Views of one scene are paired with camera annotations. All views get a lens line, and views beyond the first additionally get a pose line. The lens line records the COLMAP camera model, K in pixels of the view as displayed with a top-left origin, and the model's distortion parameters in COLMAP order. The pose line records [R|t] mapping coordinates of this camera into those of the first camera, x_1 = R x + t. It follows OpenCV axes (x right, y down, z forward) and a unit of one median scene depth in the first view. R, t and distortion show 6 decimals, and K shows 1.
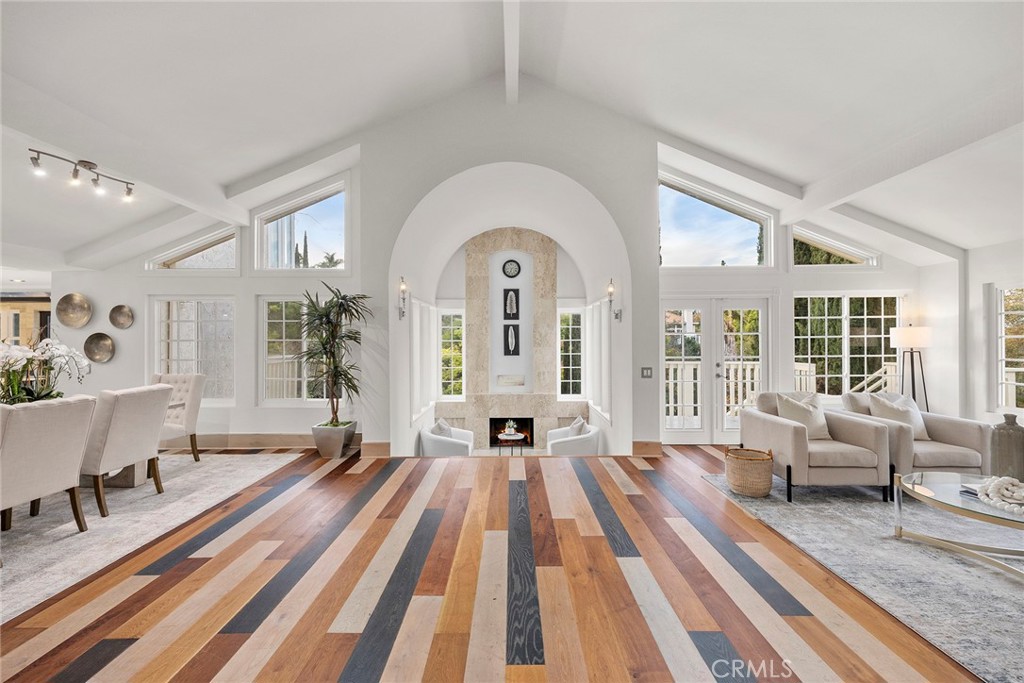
lens RADIAL K [[424.4, 0, 509.6], [0, 424.4, 338.7], [0, 0, 1]] dist [0.013525, -0.000208]
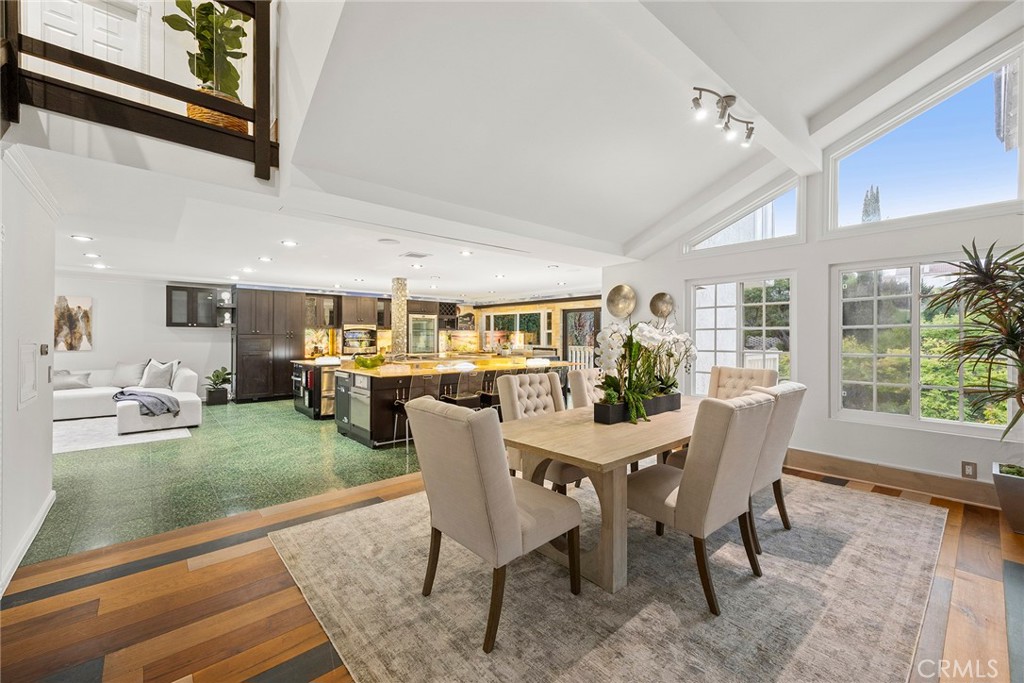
lens RADIAL K [[412.9, 0, 507.9], [0, 412.9, 338.3], [0, 0, 1]] dist [0.002444, -0.000086]
pose [[0.659010, 0.002484, -0.752130, -0.575072], [0.000428, 0.999993, 0.003677, 0.027477], [0.752134, -0.002745, 0.659005, 0.162014]]
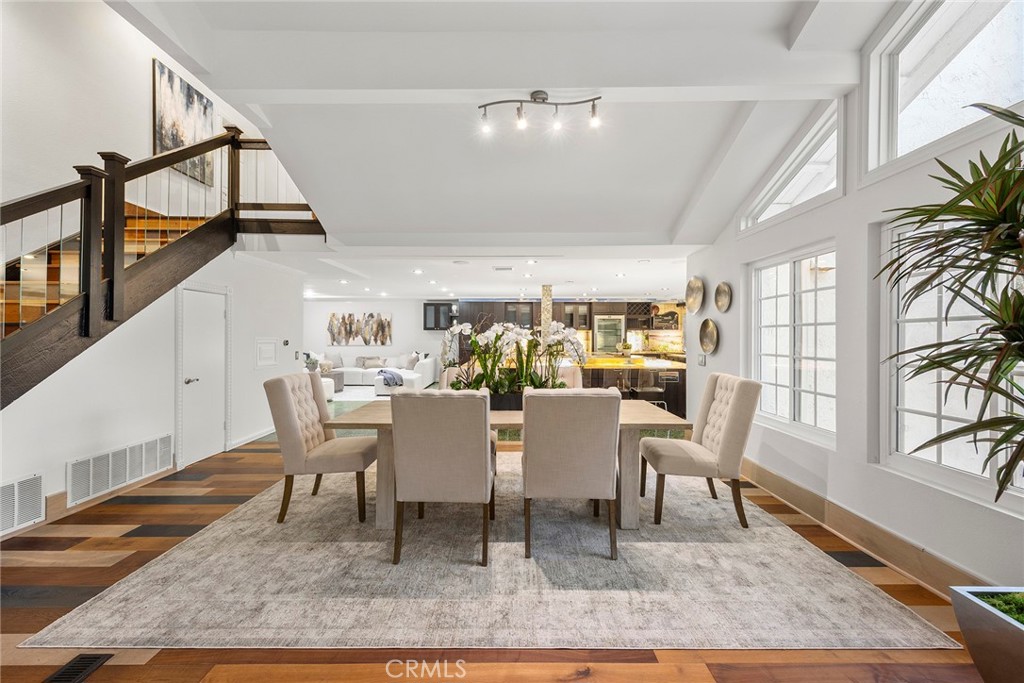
lens RADIAL K [[413.2, 0, 511.5], [0, 413.2, 339.0], [0, 0, 1]] dist [0.010453, -0.000137]
pose [[0.005420, 0.004601, -0.999975, -0.191697], [0.001722, 0.999988, 0.004610, 0.028879], [0.999984, -0.001747, 0.005412, 0.814174]]
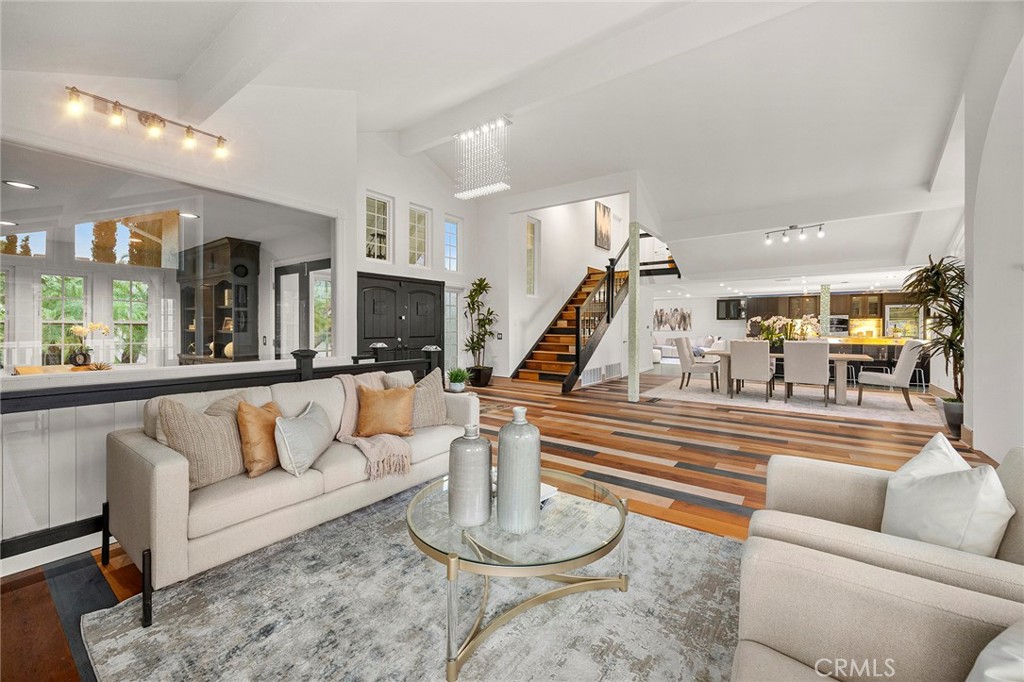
lens RADIAL K [[399.5, 0, 513.9], [0, 399.5, 328.0], [0, 0, 1]] dist [0.001168, 0.000101]
pose [[-0.591189, 0.001909, -0.806531, 1.097607], [0.001194, 0.999998, 0.001492, 0.049204], [0.806532, -0.000081, -0.591190, 0.906361]]
